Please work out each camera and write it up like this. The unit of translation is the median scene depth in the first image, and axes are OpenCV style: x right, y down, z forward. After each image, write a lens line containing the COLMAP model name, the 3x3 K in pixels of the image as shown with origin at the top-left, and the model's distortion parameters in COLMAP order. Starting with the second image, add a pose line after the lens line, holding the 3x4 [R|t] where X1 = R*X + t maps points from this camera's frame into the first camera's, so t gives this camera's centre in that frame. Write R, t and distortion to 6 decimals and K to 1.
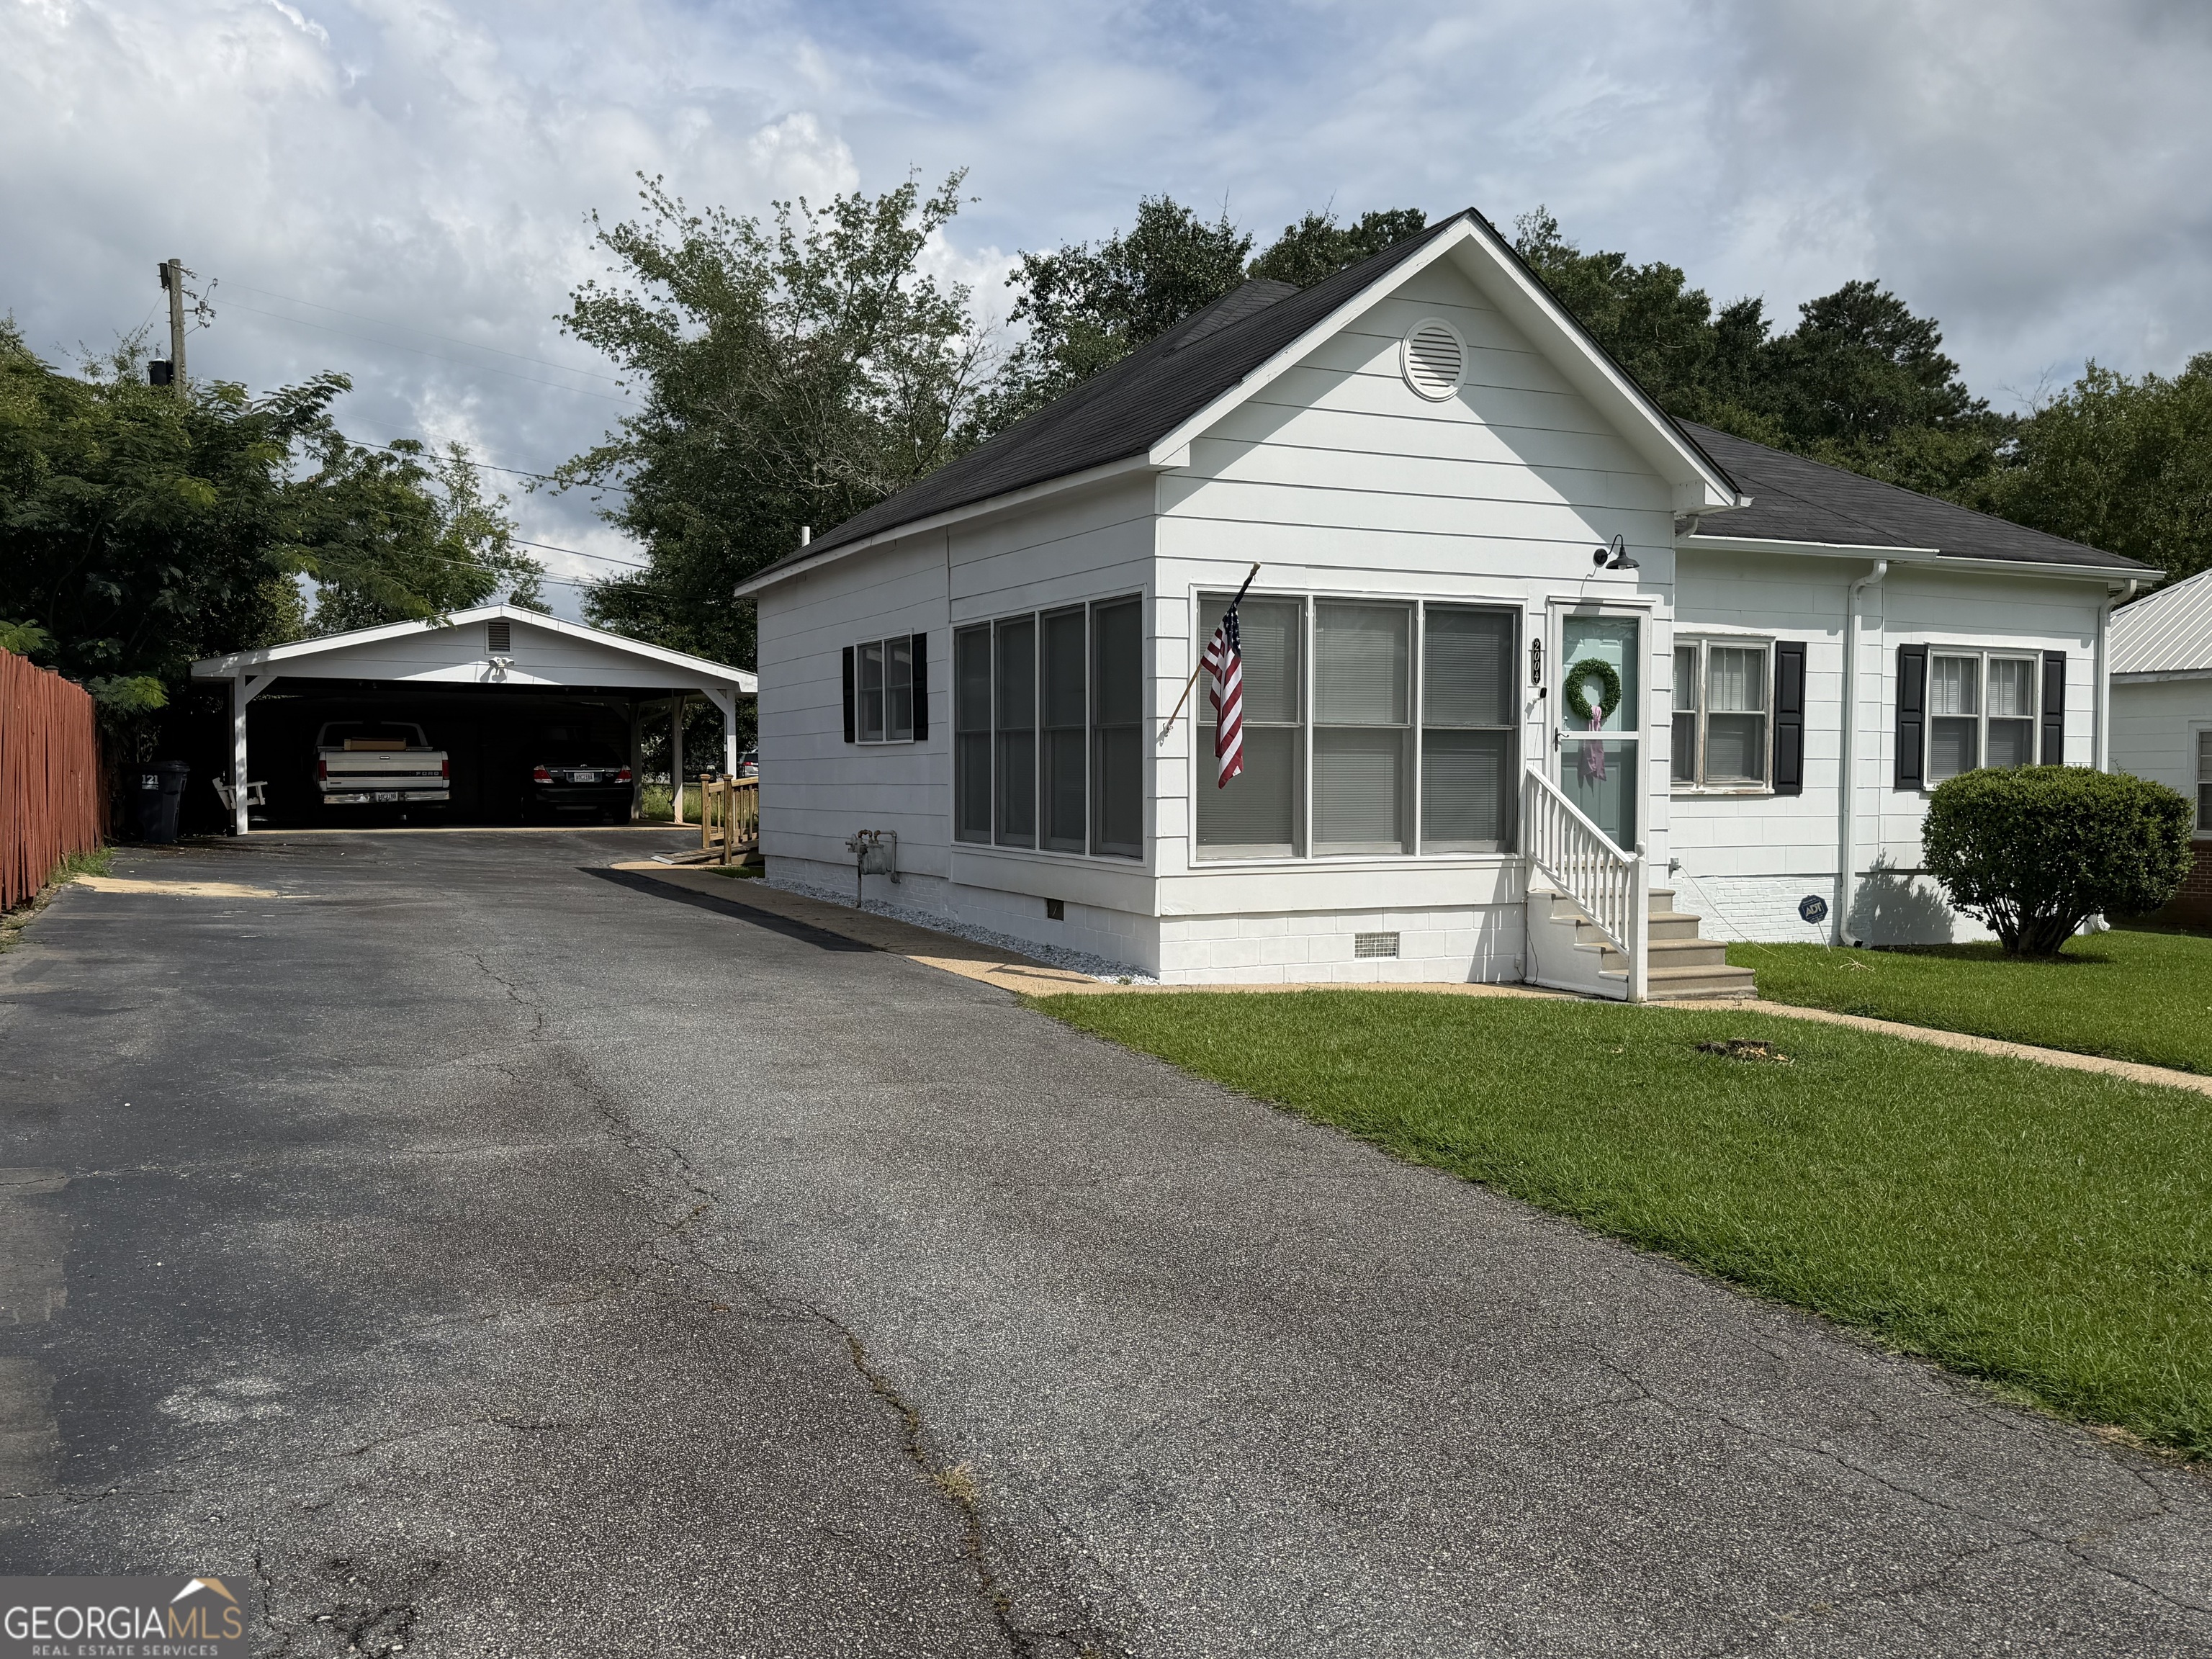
lens RADIAL K [[1826.2, 0, 1094.2], [0, 1826.2, 845.8], [0, 0, 1]] dist [0.069878, -0.060071]
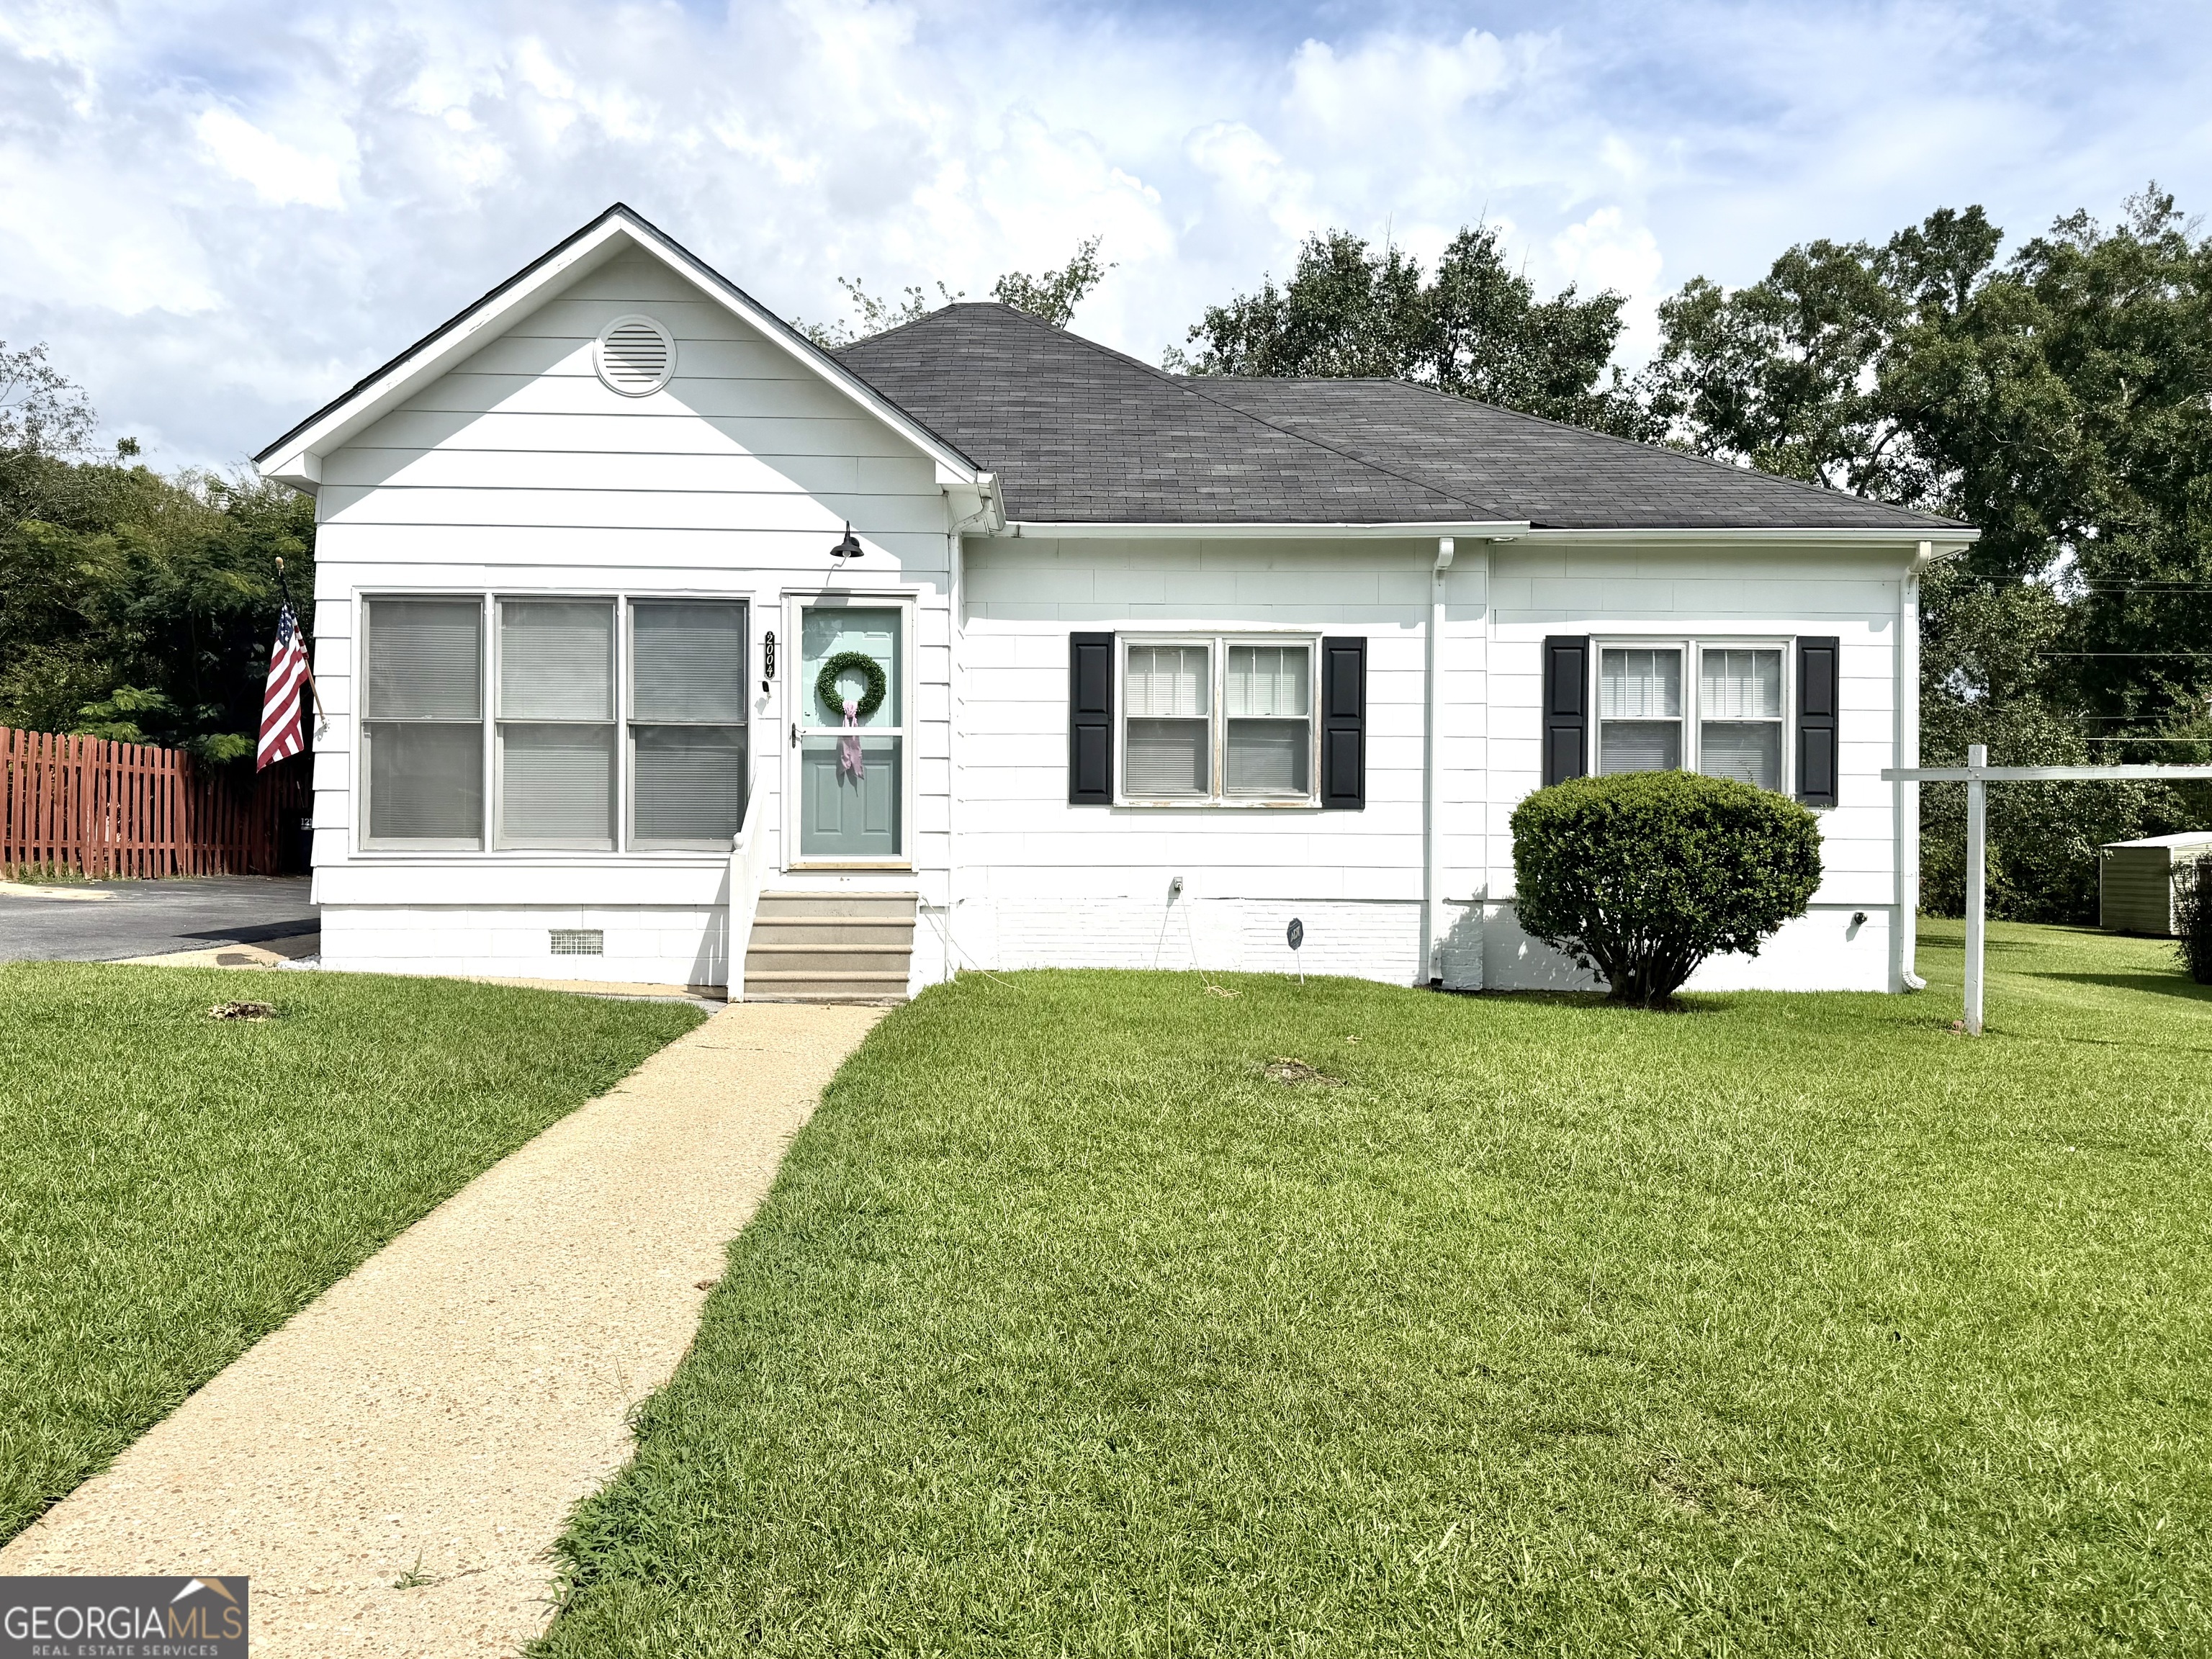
lens RADIAL K [[1826.2, 0, 1097.8], [0, 1826.2, 840.1], [0, 0, 1]] dist [0.069878, -0.060071]
pose [[0.917568, -0.001305, -0.397577, 0.769770], [-0.018750, 0.998740, -0.046551, 0.038017], [0.397137, 0.050168, 0.916387, 0.185542]]
